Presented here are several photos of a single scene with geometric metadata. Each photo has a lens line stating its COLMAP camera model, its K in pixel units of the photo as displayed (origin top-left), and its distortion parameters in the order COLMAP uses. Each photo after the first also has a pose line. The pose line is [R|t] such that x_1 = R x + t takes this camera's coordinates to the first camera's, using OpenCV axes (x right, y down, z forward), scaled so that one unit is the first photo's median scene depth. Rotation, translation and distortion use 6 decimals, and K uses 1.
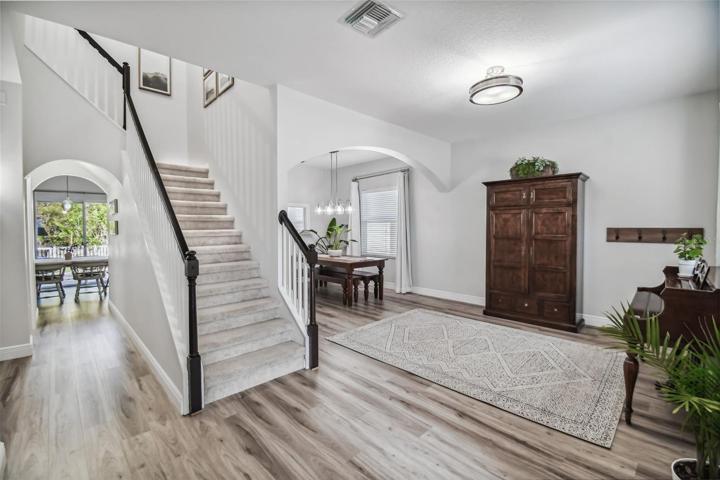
lens RADIAL K [[320.9, 0, 359.9], [0, 320.9, 234.0], [0, 0, 1]] dist [0.000803, -0.000020]
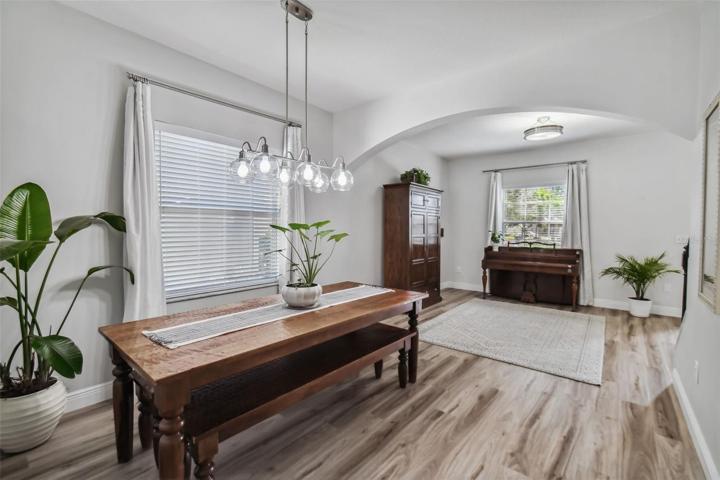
lens RADIAL K [[310.8, 0, 370.4], [0, 310.8, 230.3], [0, 0, 1]] dist [0.000239, 0.000030]
pose [[-0.128317, -0.001150, 0.991733, -1.004868], [0.017688, 0.999838, 0.003448, -0.027147], [-0.991576, 0.017984, -0.128275, 2.241004]]
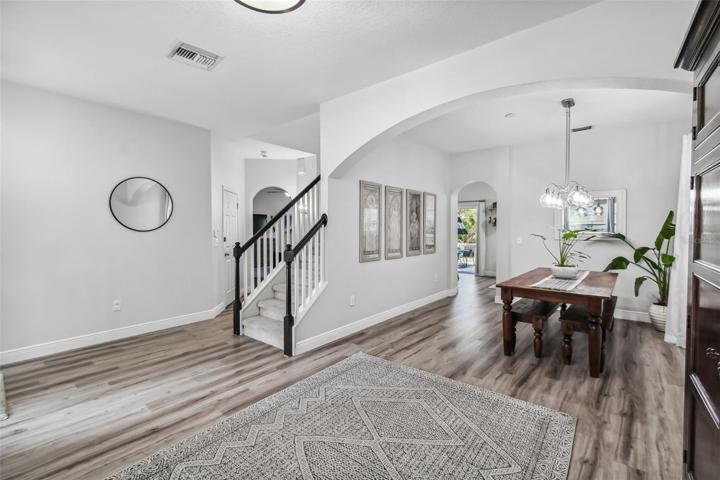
lens RADIAL K [[320.9, 0, 359.9], [0, 320.9, 234.0], [0, 0, 1]] dist [0.000803, -0.000020]
pose [[0.111576, 0.020567, -0.993543, 1.115819], [-0.024971, 0.999528, 0.017887, -0.032625], [0.993442, 0.022814, 0.112037, 1.269924]]
